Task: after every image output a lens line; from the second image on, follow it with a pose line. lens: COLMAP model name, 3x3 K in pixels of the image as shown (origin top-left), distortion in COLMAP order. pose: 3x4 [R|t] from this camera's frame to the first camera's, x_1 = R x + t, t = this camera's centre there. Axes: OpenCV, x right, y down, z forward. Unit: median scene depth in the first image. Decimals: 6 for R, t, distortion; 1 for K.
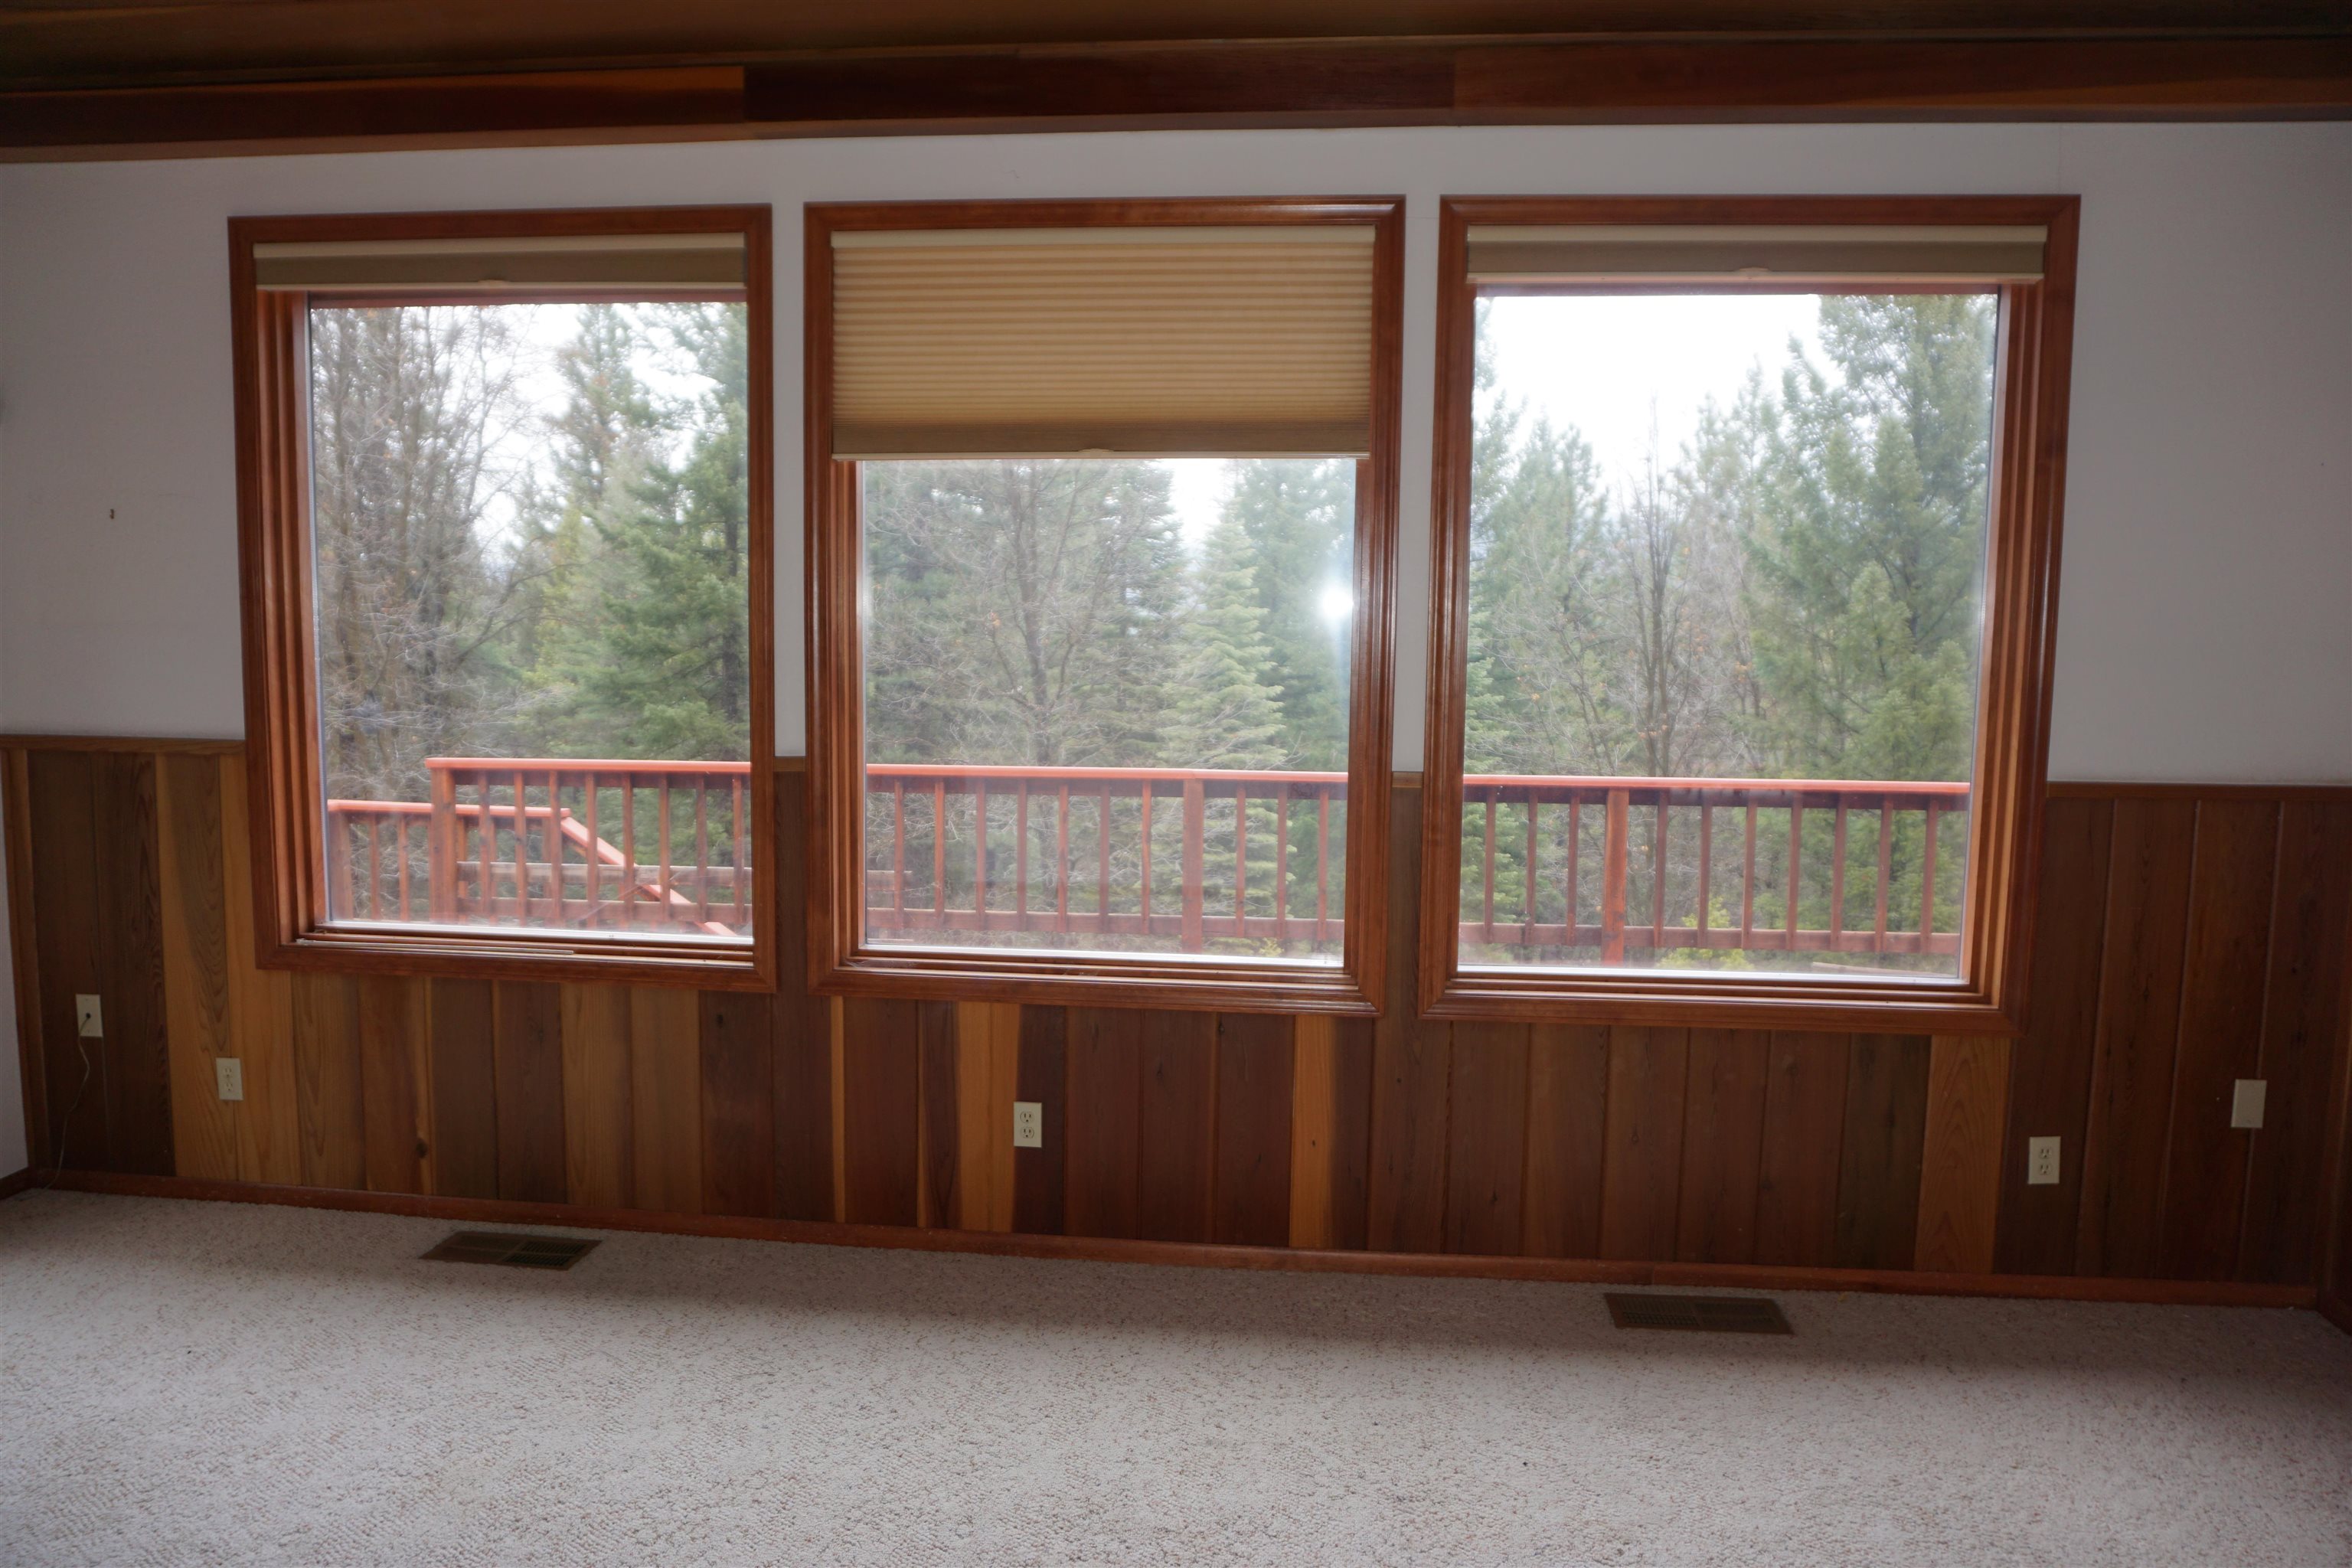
lens RADIAL K [[1573.5, 0, 1168.5], [0, 1573.5, 792.9], [0, 0, 1]] dist [-0.063260, 0.020672]
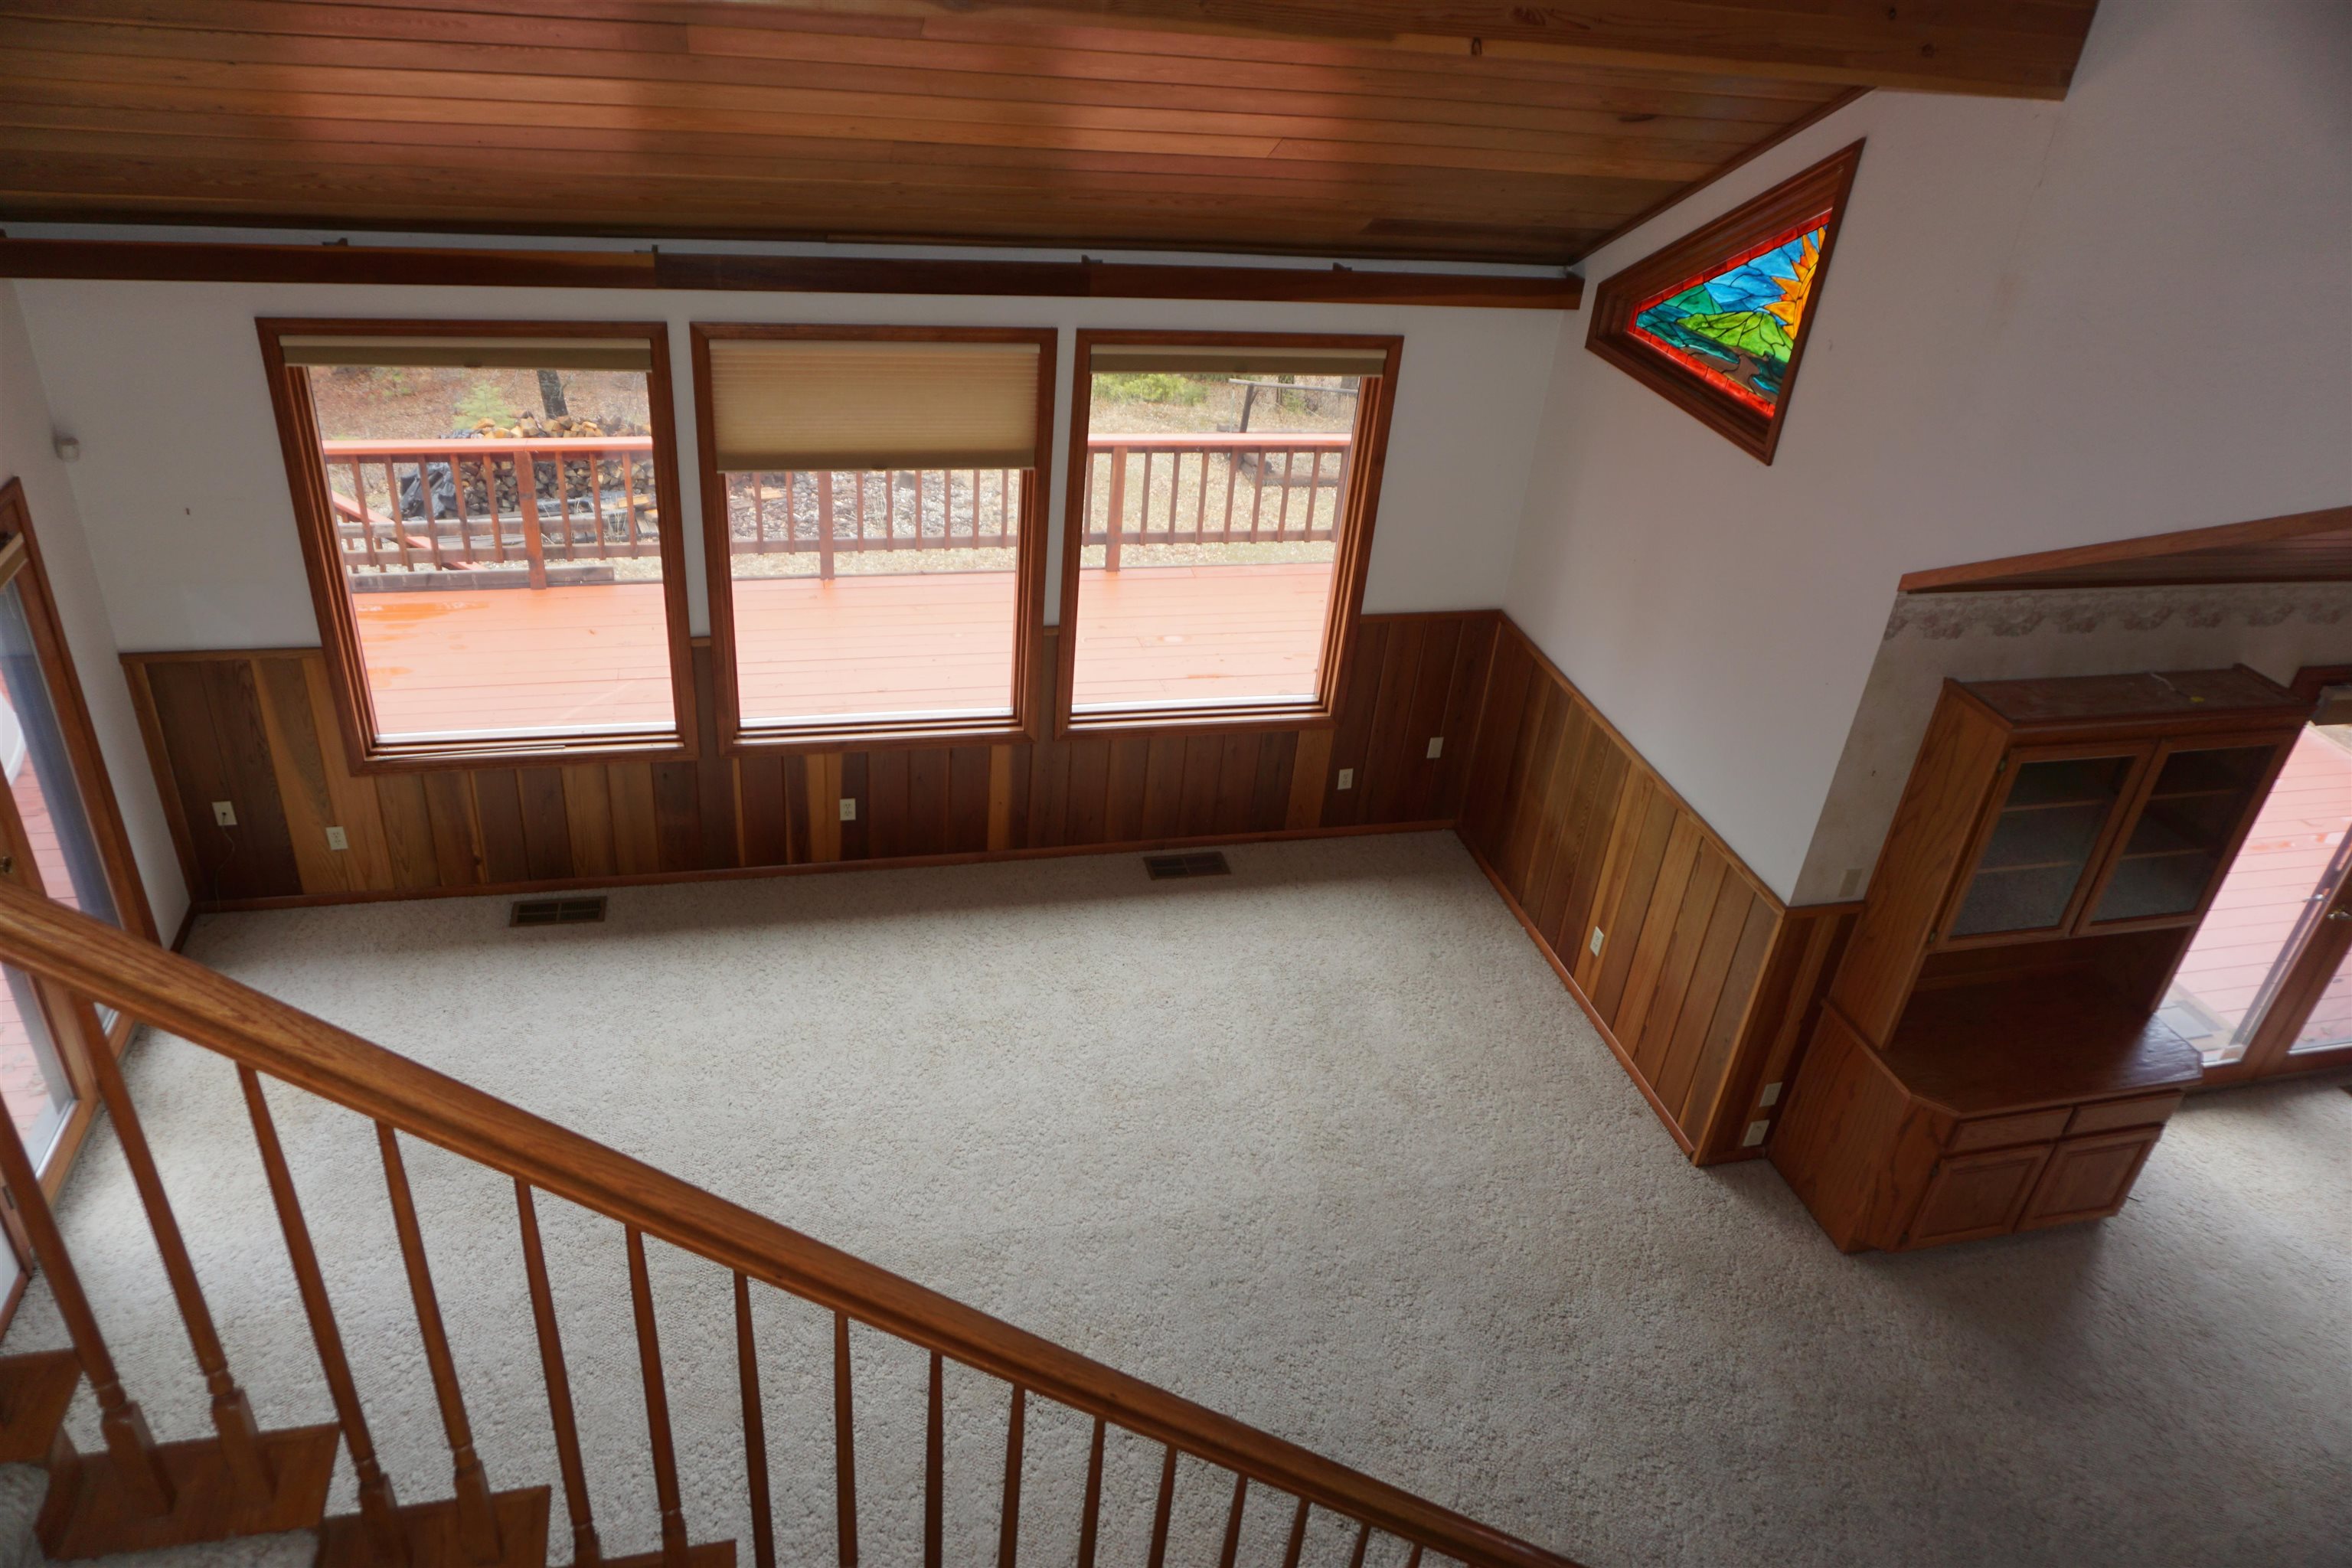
lens RADIAL K [[1573.5, 0, 1175.9], [0, 1573.5, 782.6], [0, 0, 1]] dist [-0.063260, 0.020672]
pose [[0.935606, -0.120726, 0.331764, -0.350502], [-0.039075, 0.898533, 0.437164, -0.665412], [-0.350878, -0.421976, 0.835955, -0.694979]]
